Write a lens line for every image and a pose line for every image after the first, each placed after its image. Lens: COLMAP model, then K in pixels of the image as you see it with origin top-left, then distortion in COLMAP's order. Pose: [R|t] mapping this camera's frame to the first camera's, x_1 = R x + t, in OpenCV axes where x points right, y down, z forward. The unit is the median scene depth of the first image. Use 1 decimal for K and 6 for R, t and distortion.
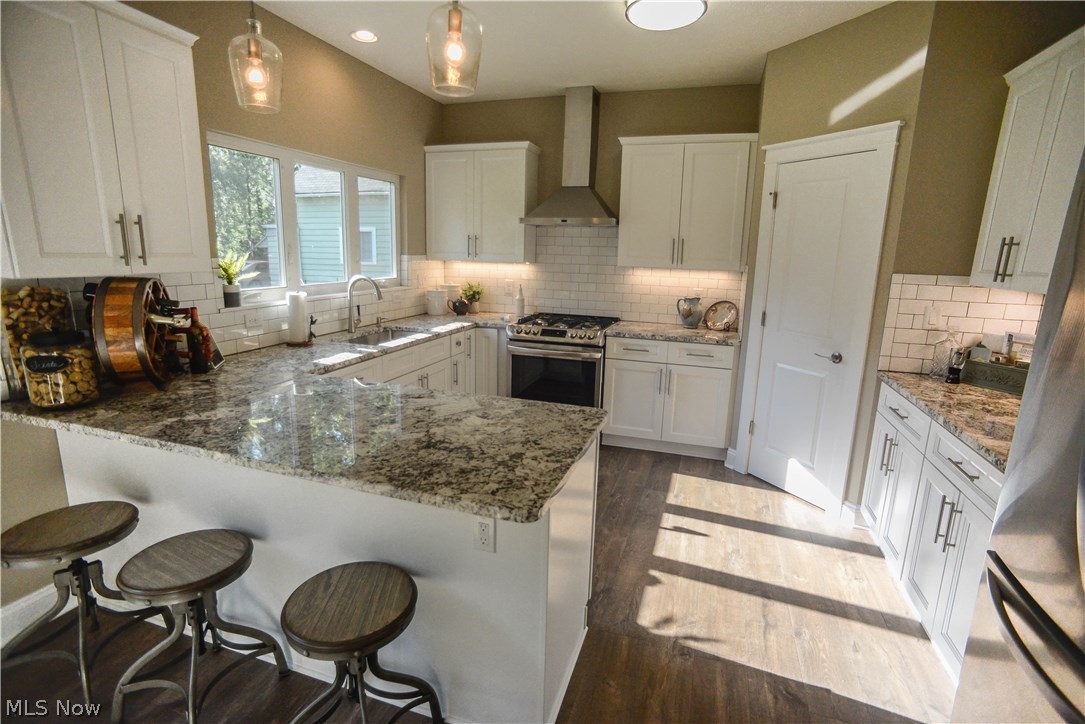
lens RADIAL K [[532.6, 0, 542.5], [0, 532.6, 362.0], [0, 0, 1]] dist [-0.073541, 0.048721]
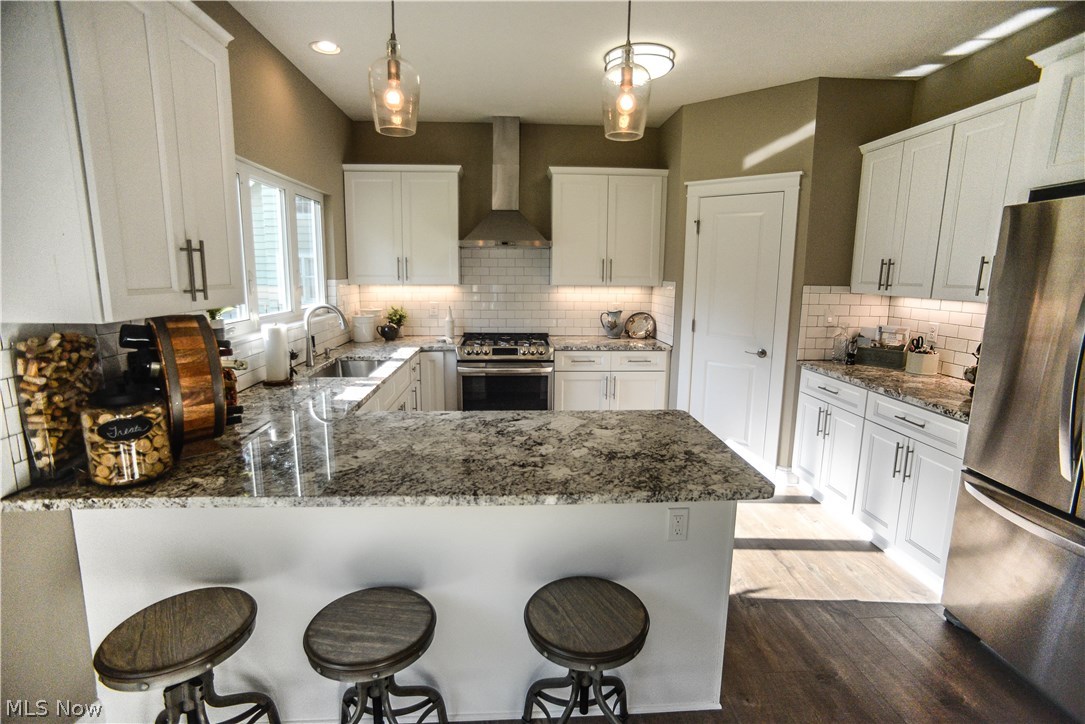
lens RADIAL K [[532.6, 0, 542.5], [0, 532.6, 362.0], [0, 0, 1]] dist [-0.073541, 0.048721]
pose [[0.926789, -0.079425, 0.367089, -0.441140], [0.090717, 0.995784, -0.013582, -0.020225], [-0.364462, 0.045889, 0.930087, 0.021061]]
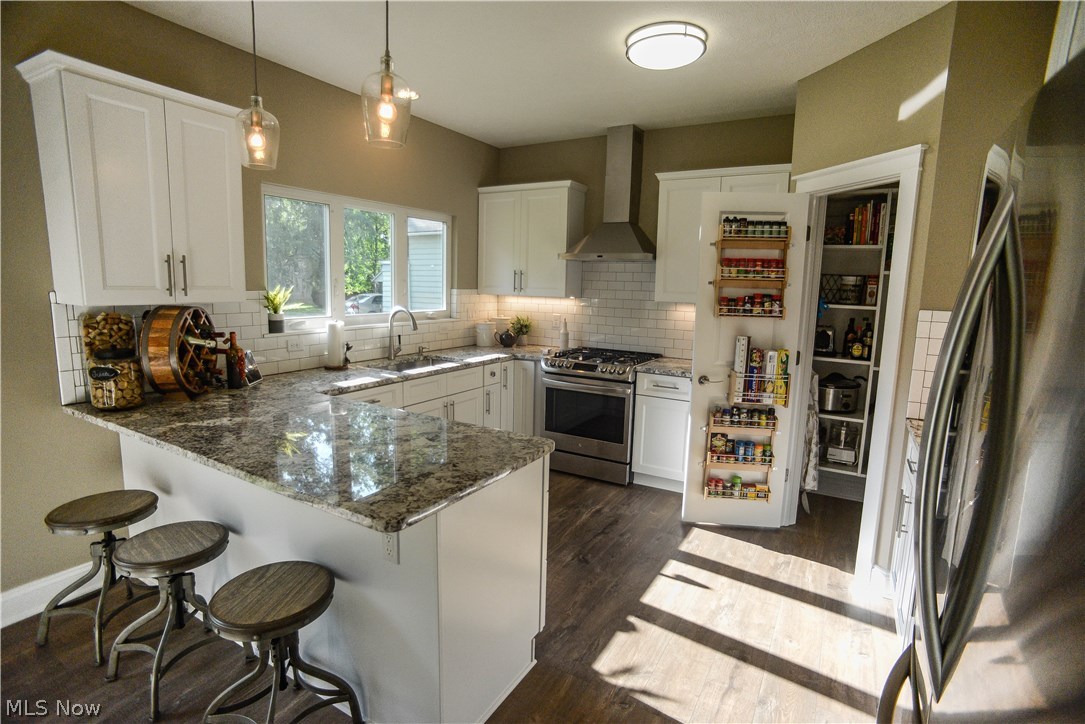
lens RADIAL K [[540.1, 0, 542.5], [0, 540.1, 362.0], [0, 0, 1]] dist [-0.081689, 0.051788]
pose [[0.977319, 0.031114, -0.209474, 0.234165], [-0.045128, 0.997027, -0.062459, 0.004450], [0.206908, 0.070495, 0.975817, -0.010216]]
